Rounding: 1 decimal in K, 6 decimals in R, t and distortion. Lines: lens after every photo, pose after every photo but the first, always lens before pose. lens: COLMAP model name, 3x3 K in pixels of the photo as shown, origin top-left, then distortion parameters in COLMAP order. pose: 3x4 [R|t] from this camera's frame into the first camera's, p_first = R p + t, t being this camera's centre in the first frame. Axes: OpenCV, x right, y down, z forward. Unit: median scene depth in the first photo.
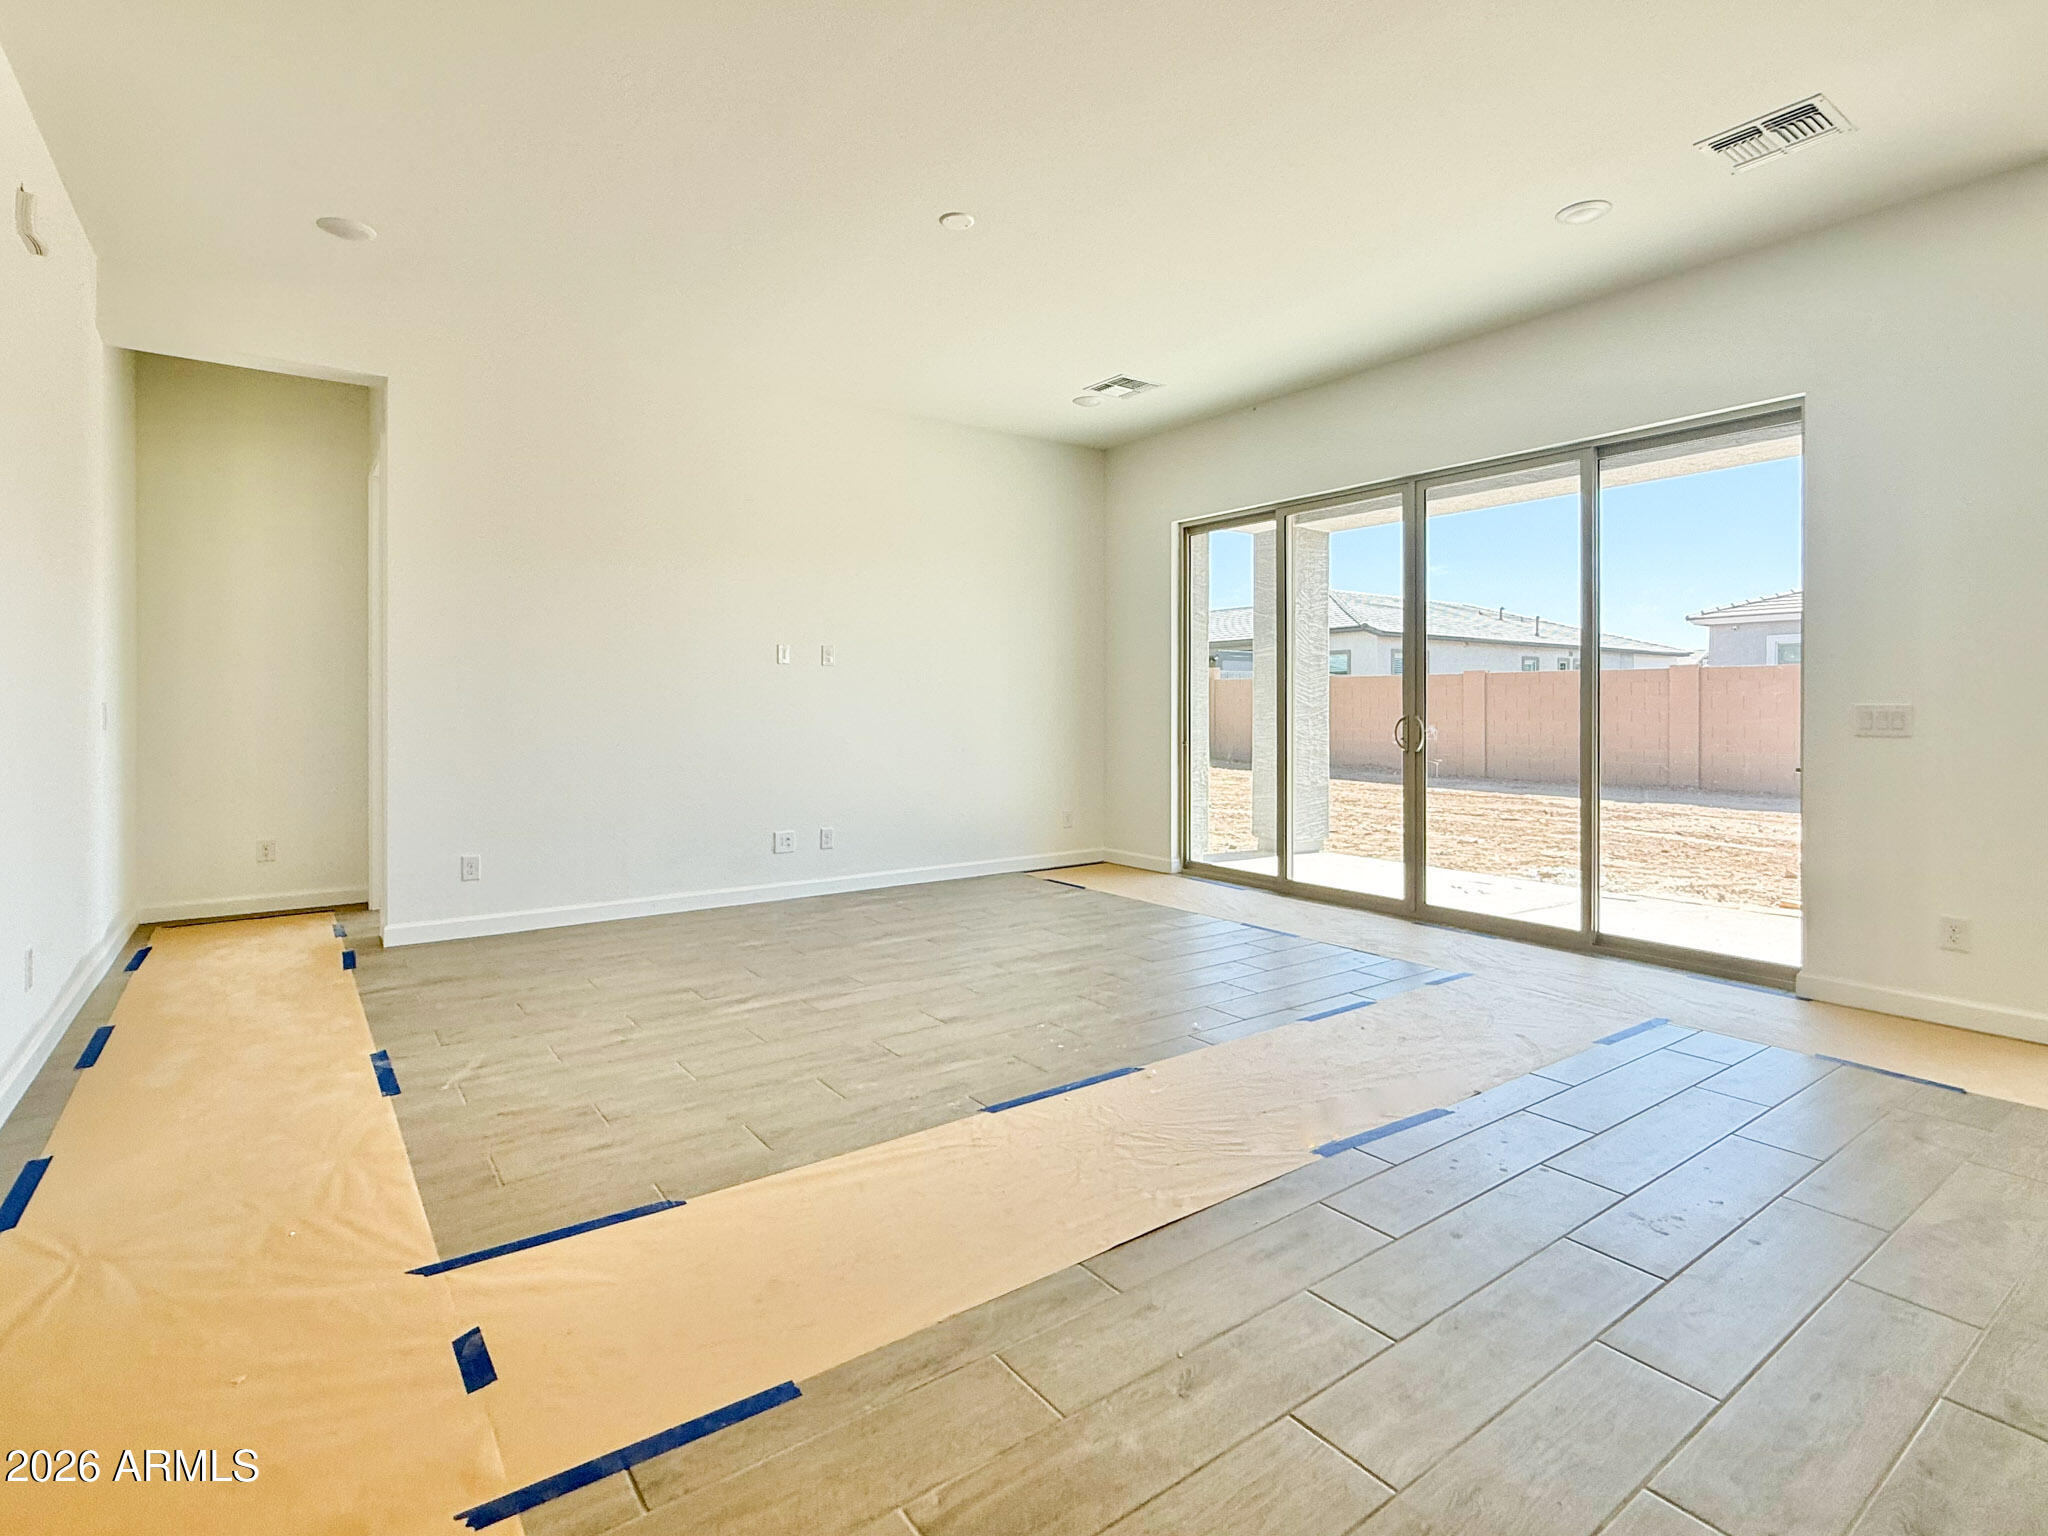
lens RADIAL K [[1010.5, 0, 1022.1], [0, 1010.5, 731.4], [0, 0, 1]] dist [0.000811, 0.000351]
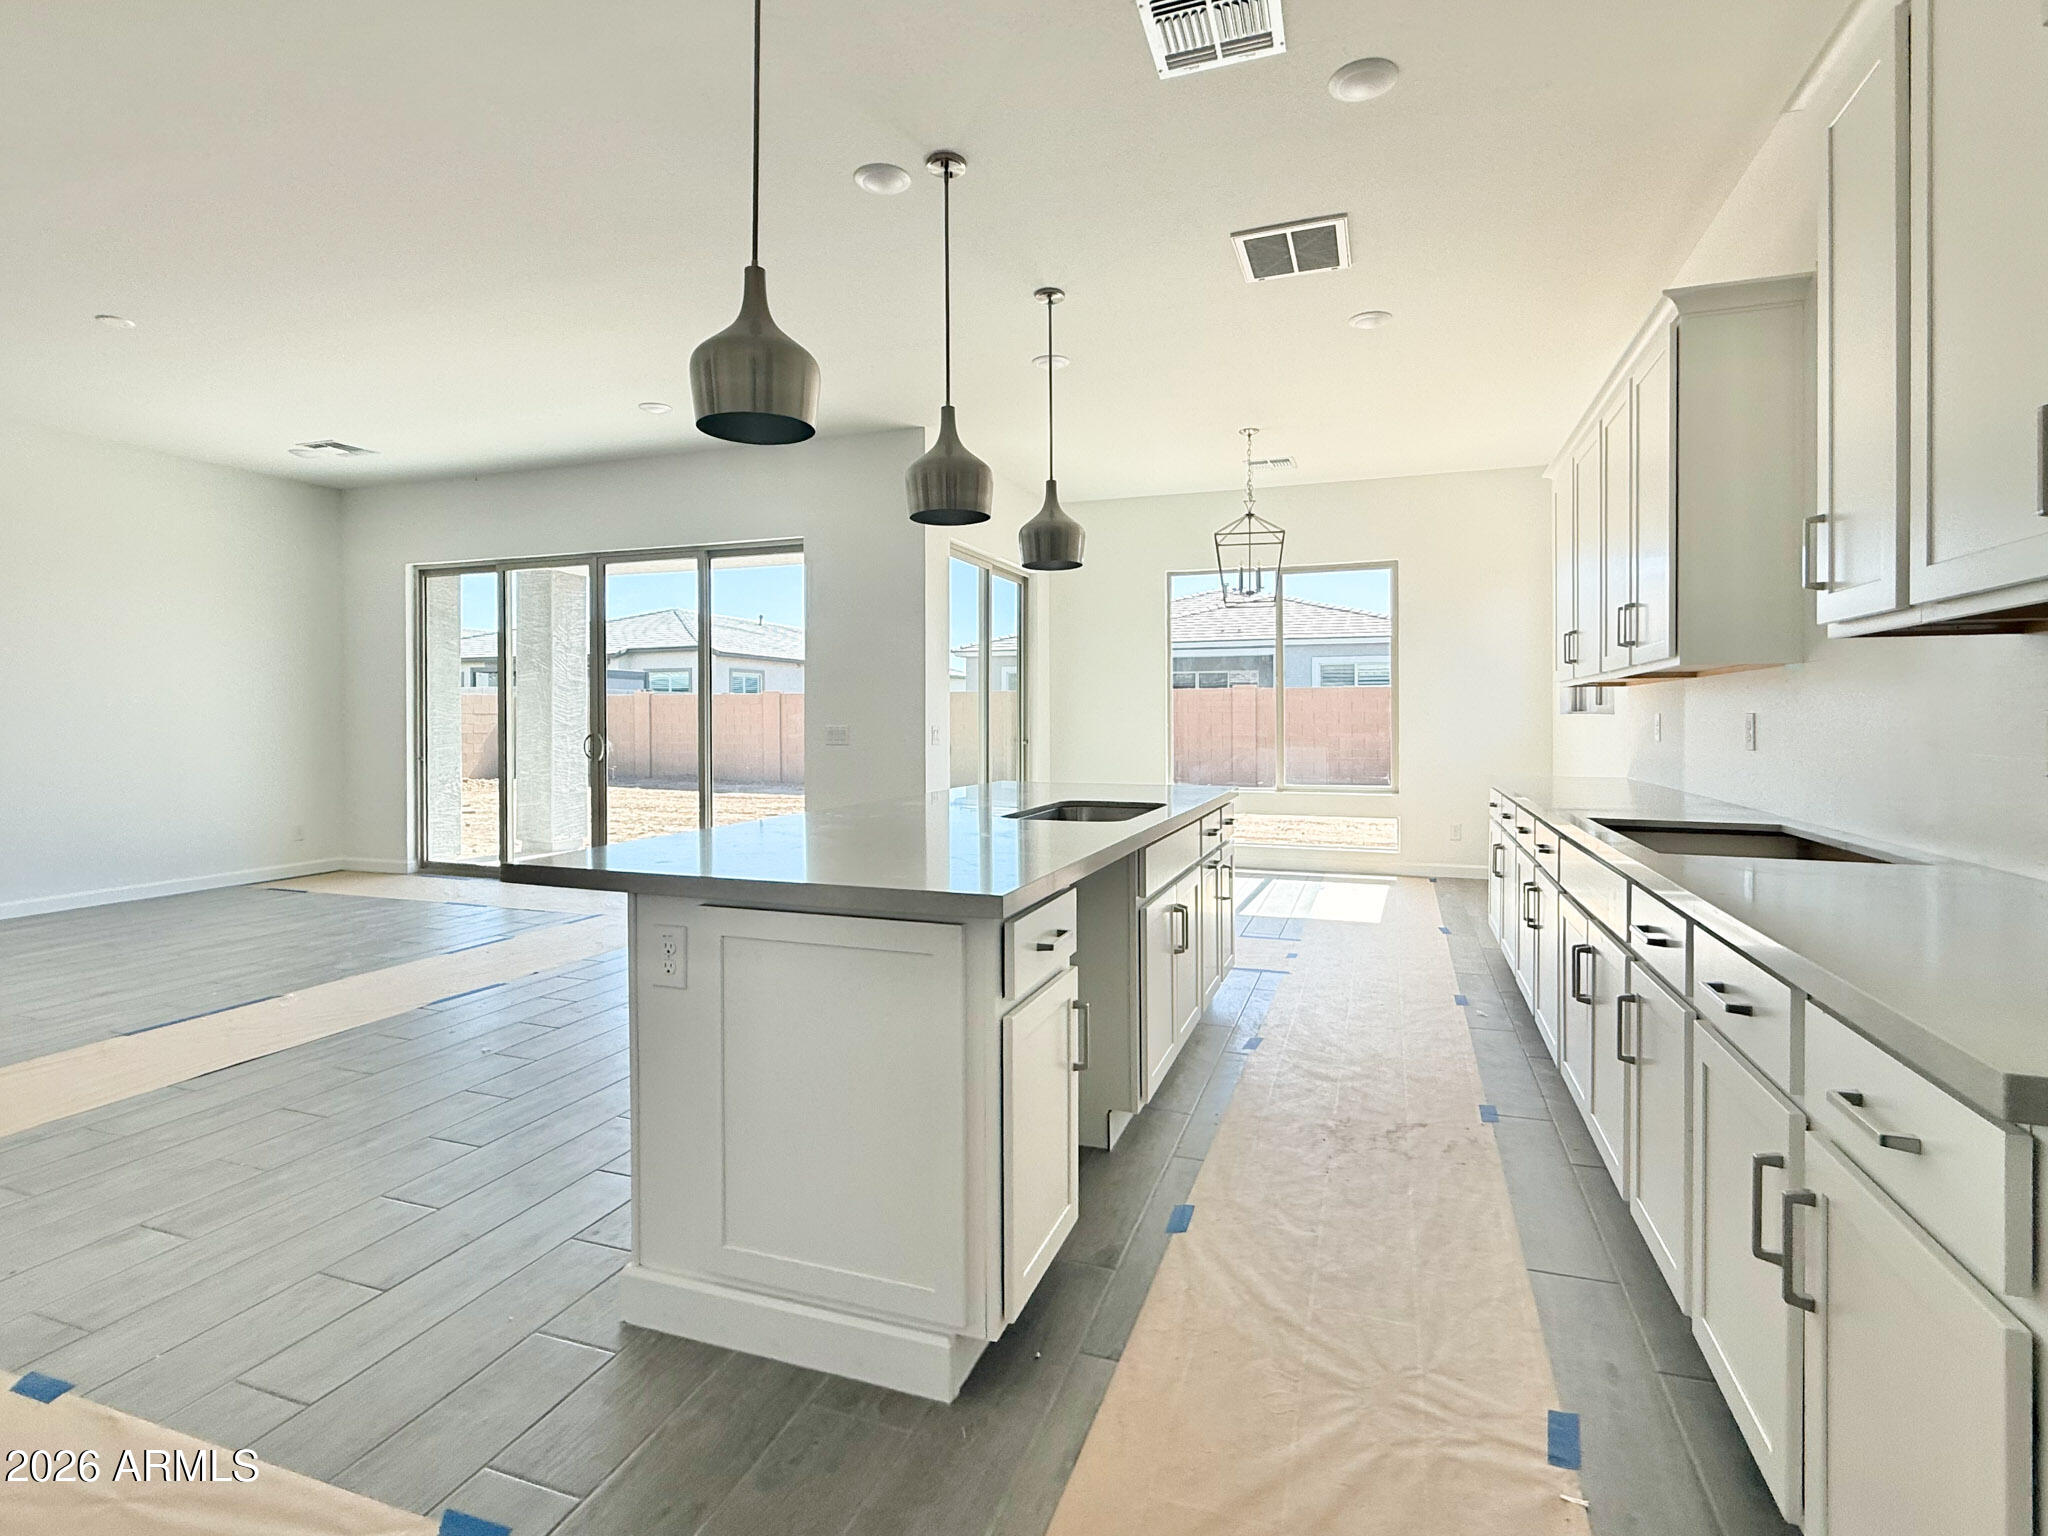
lens RADIAL K [[1010.5, 0, 1022.1], [0, 1010.5, 731.4], [0, 0, 1]] dist [0.000811, 0.000351]
pose [[0.829851, -0.009754, 0.557900, 0.094643], [0.016827, 0.999830, -0.007549, 0.000671], [-0.557731, 0.015652, 0.829874, -0.355334]]
